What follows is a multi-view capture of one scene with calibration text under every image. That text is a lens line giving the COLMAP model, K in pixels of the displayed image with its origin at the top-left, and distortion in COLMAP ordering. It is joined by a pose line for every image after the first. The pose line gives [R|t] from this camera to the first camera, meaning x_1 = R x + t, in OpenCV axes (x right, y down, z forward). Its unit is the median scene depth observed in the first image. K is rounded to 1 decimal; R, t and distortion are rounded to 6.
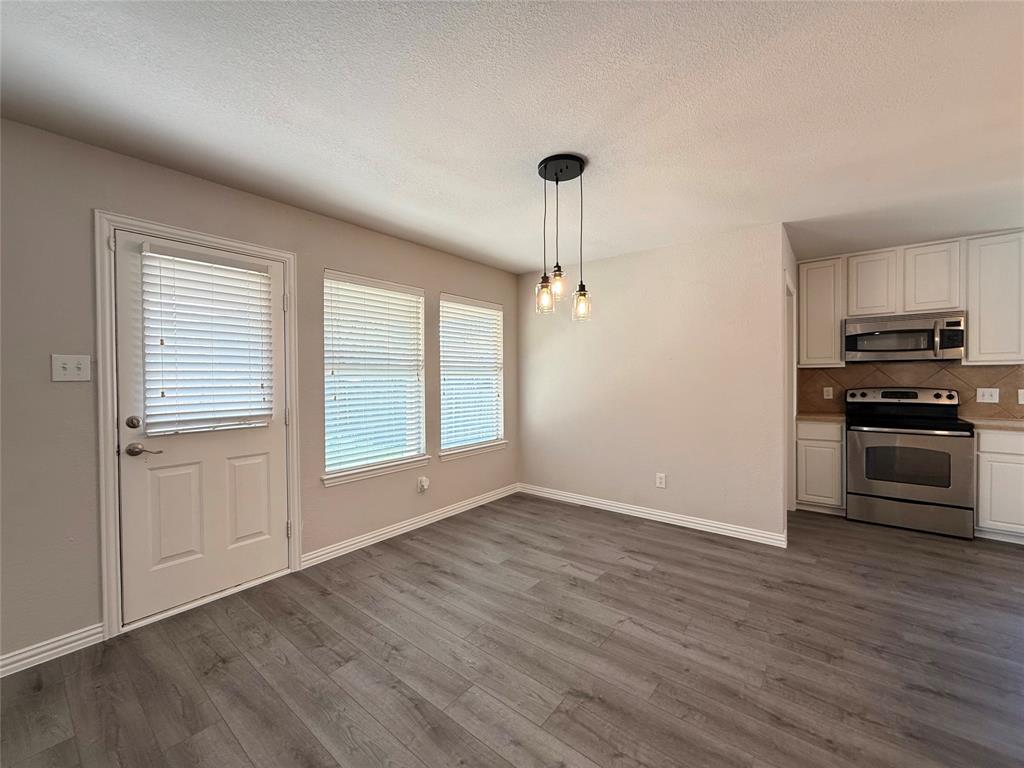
lens RADIAL K [[408.1, 0, 514.3], [0, 408.1, 383.3], [0, 0, 1]] dist [0.001564, -0.000200]
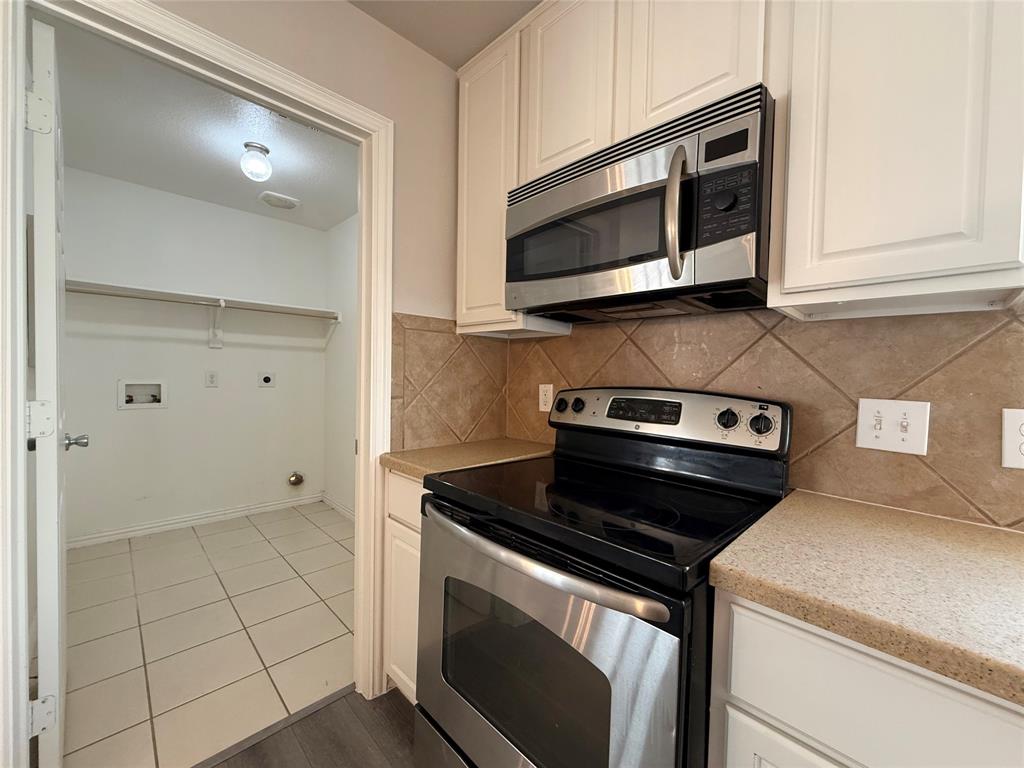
lens RADIAL K [[408.1, 0, 514.3], [0, 408.1, 383.3], [0, 0, 1]] dist [0.001564, -0.000200]
pose [[0.992368, 0.032786, -0.118873, 0.936339], [-0.031779, 0.999441, 0.010353, 0.006501], [0.119146, -0.006497, 0.992855, 0.695661]]
